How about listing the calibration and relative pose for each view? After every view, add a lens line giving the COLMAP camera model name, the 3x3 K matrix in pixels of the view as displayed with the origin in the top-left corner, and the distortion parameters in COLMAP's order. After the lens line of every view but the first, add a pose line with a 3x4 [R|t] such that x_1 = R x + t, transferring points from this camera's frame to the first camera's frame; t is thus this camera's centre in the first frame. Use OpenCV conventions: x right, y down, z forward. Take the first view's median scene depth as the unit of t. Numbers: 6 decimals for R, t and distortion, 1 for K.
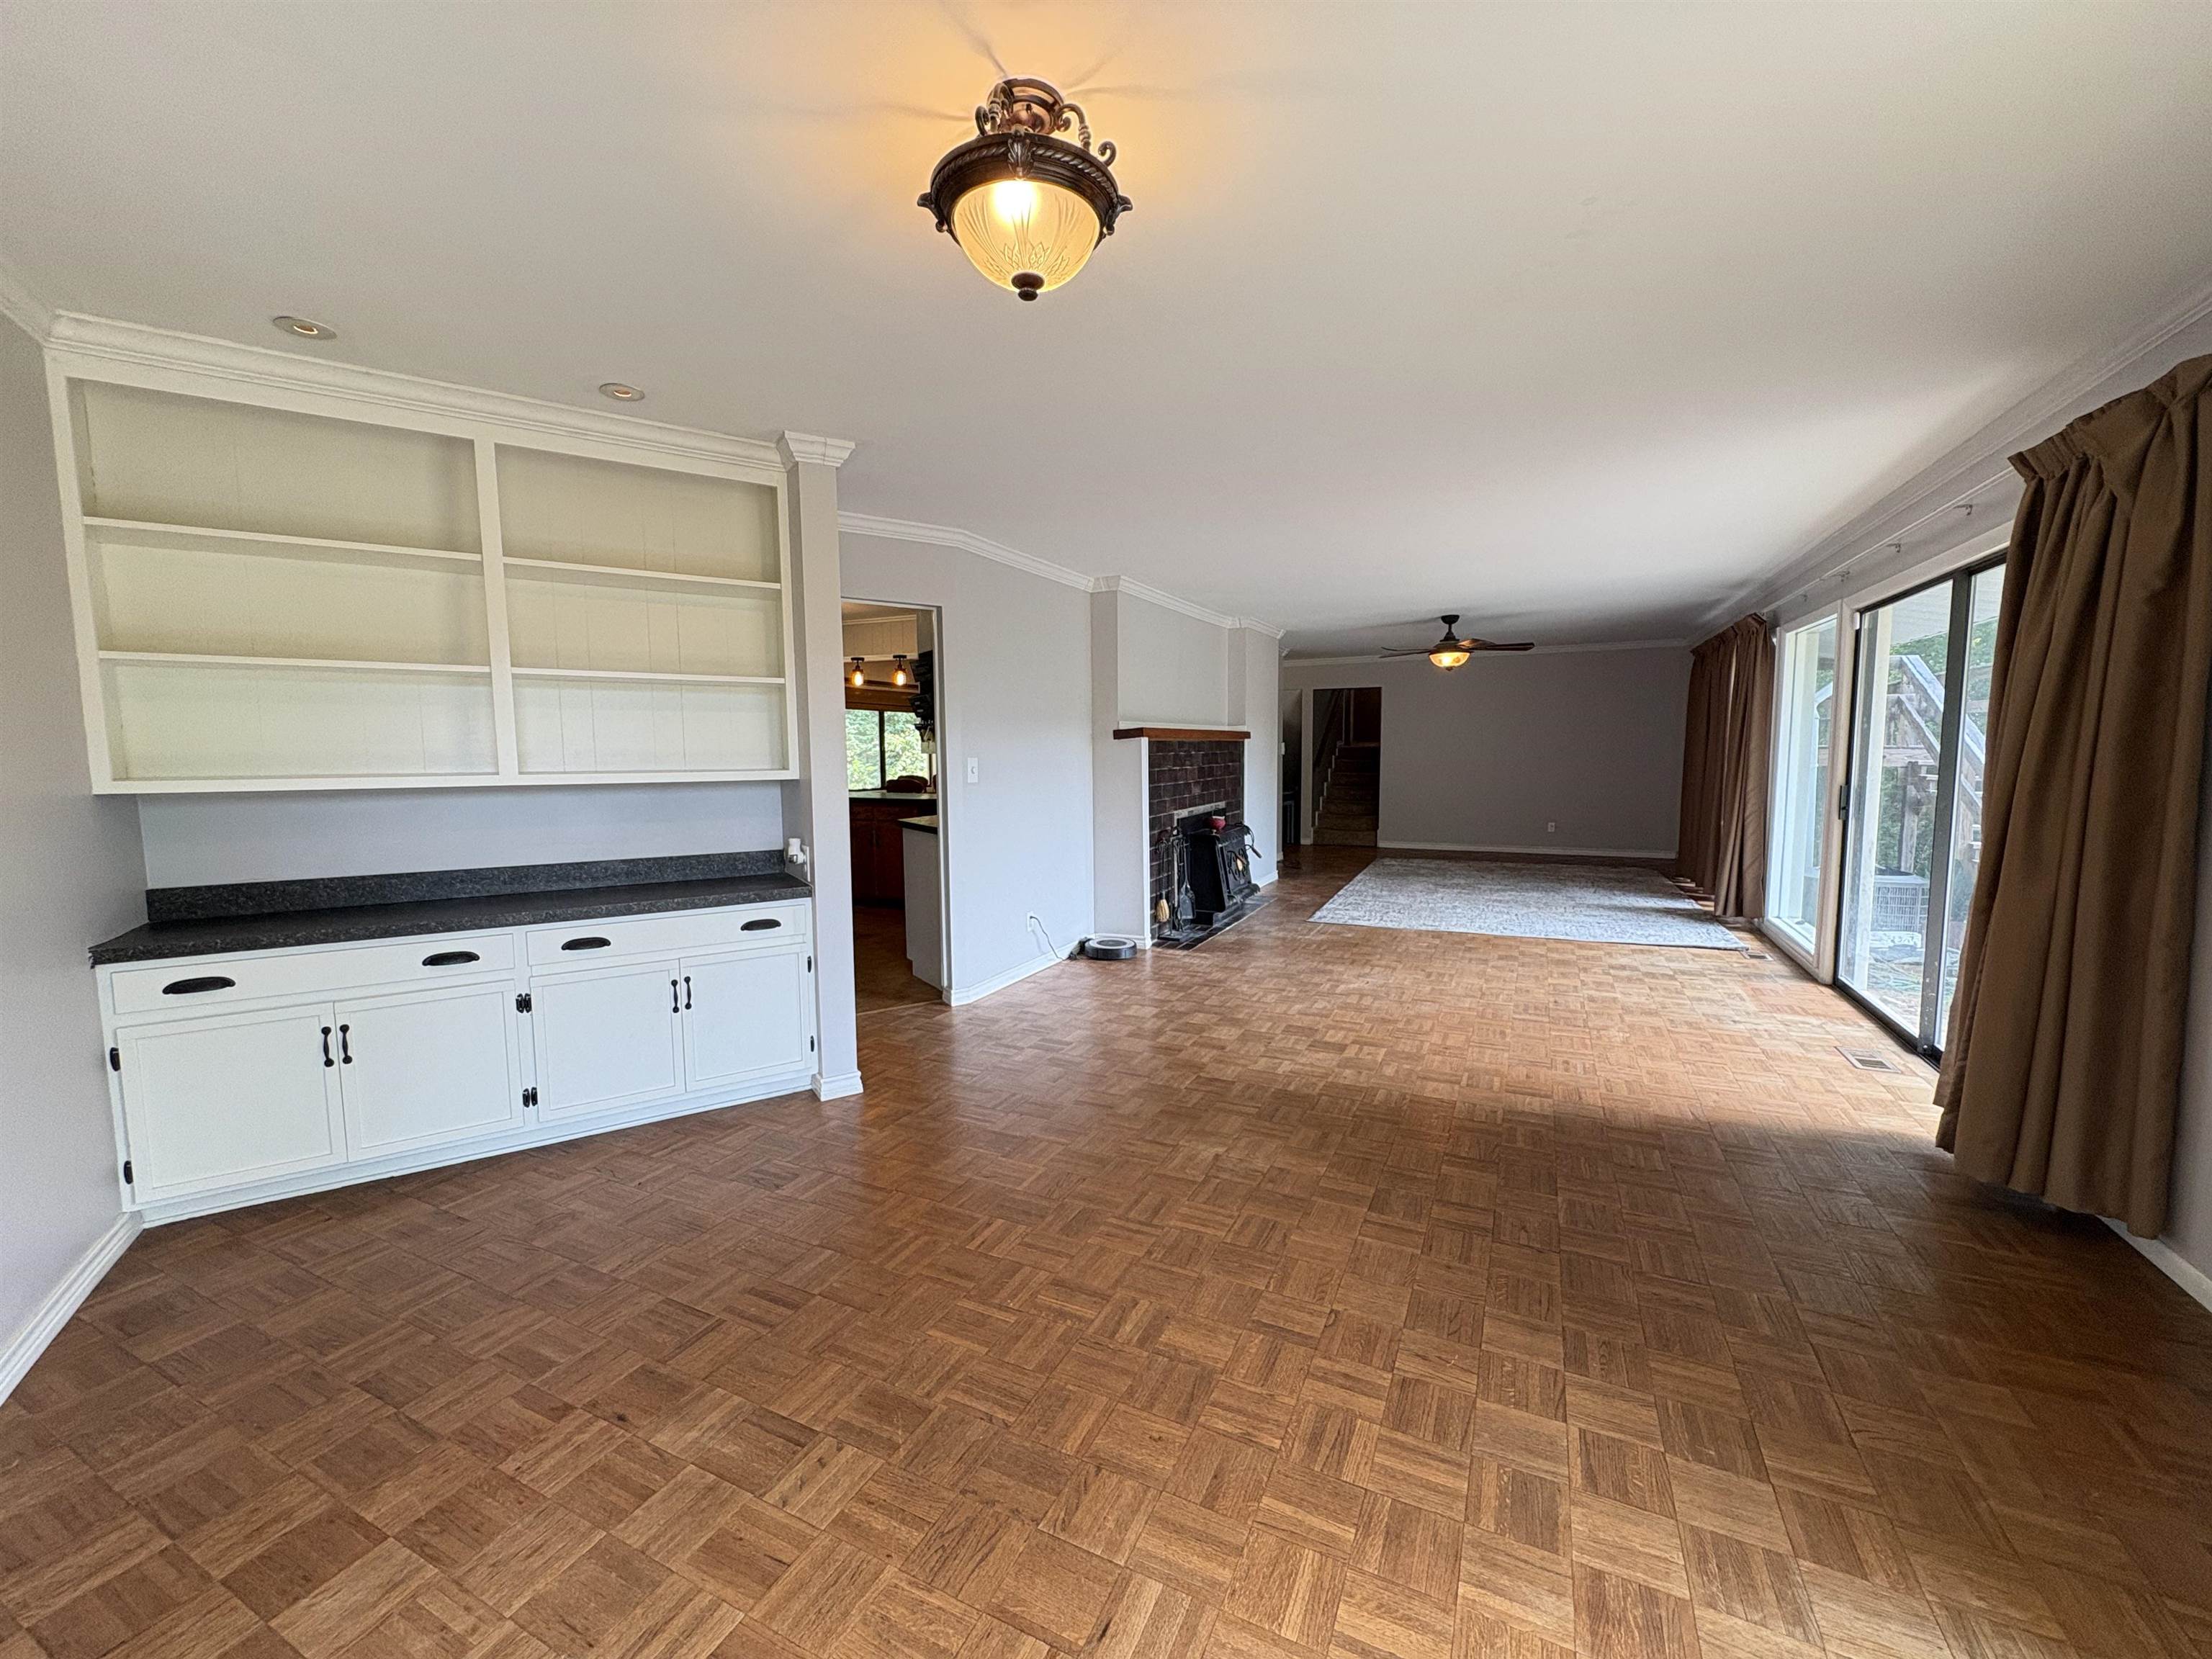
lens RADIAL K [[877.1, 0, 1107.3], [0, 877.1, 828.7], [0, 0, 1]] dist [0.000405, 0.000603]
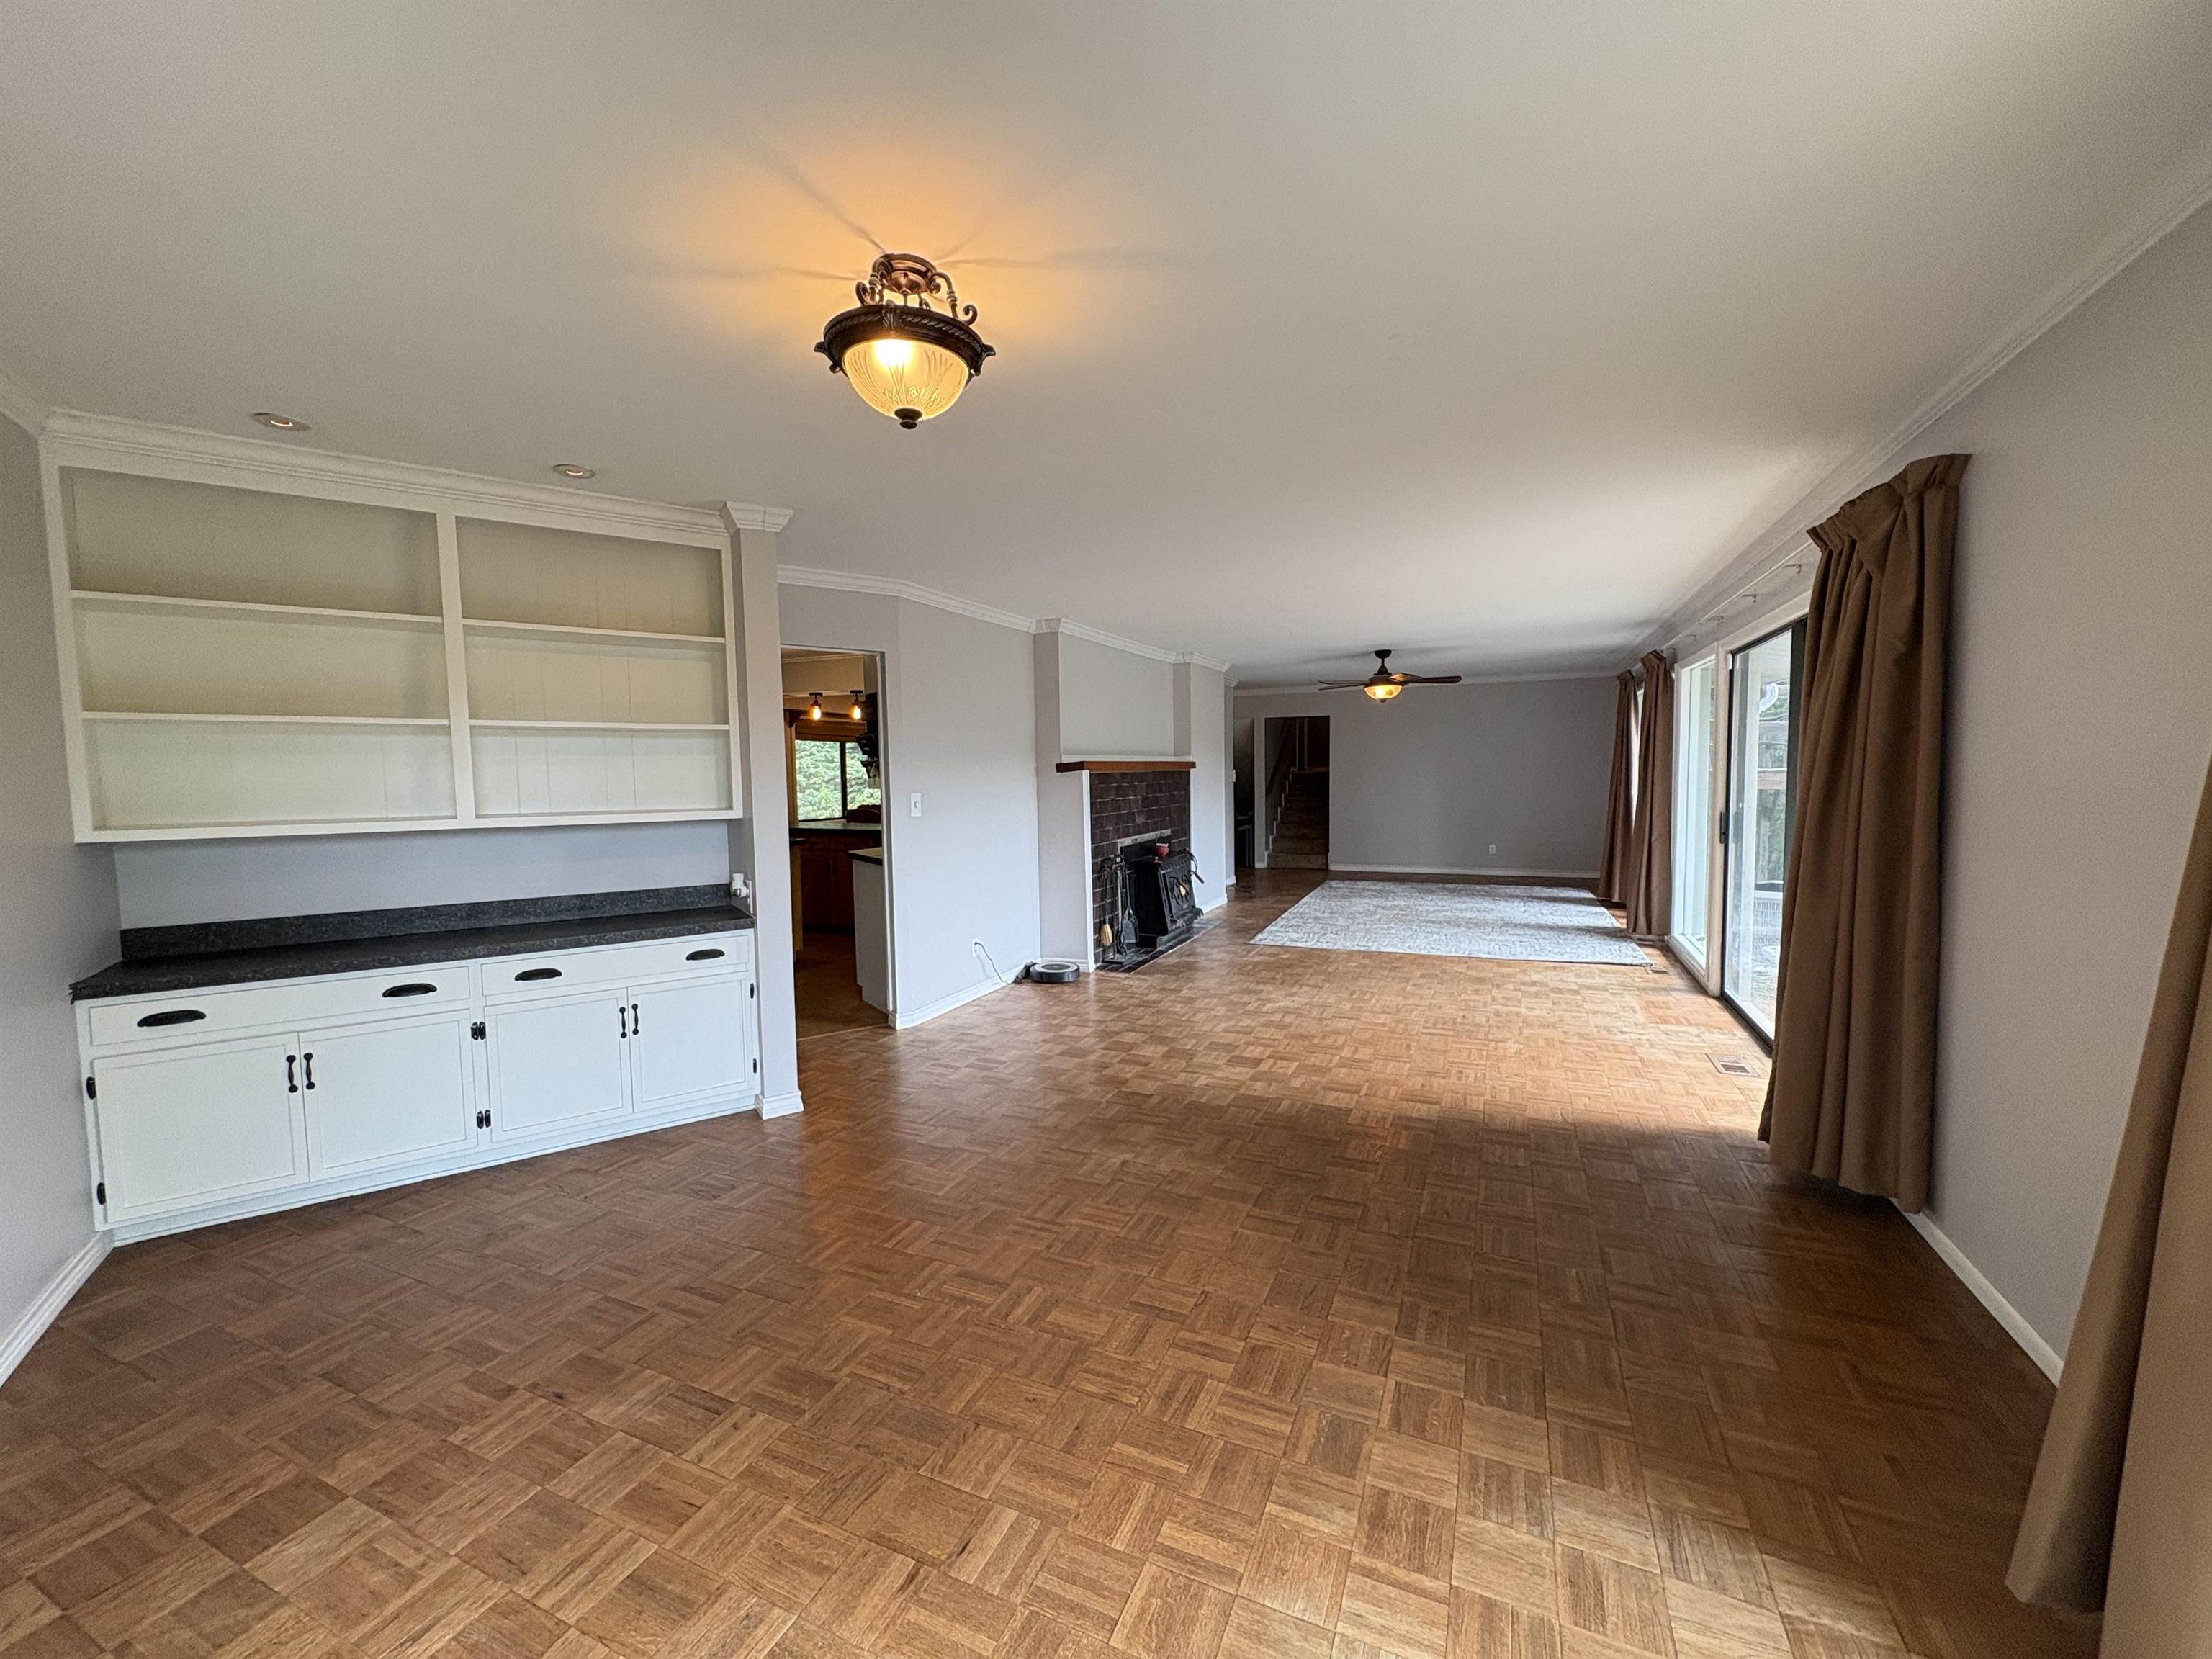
lens RADIAL K [[877.1, 0, 1107.3], [0, 877.1, 829.1], [0, 0, 1]] dist [0.000405, 0.000603]
pose [[0.999565, -0.008811, 0.028156, 0.091231], [0.009512, 0.999646, -0.024864, -0.016773], [-0.027927, 0.025121, 0.999294, -0.120878]]
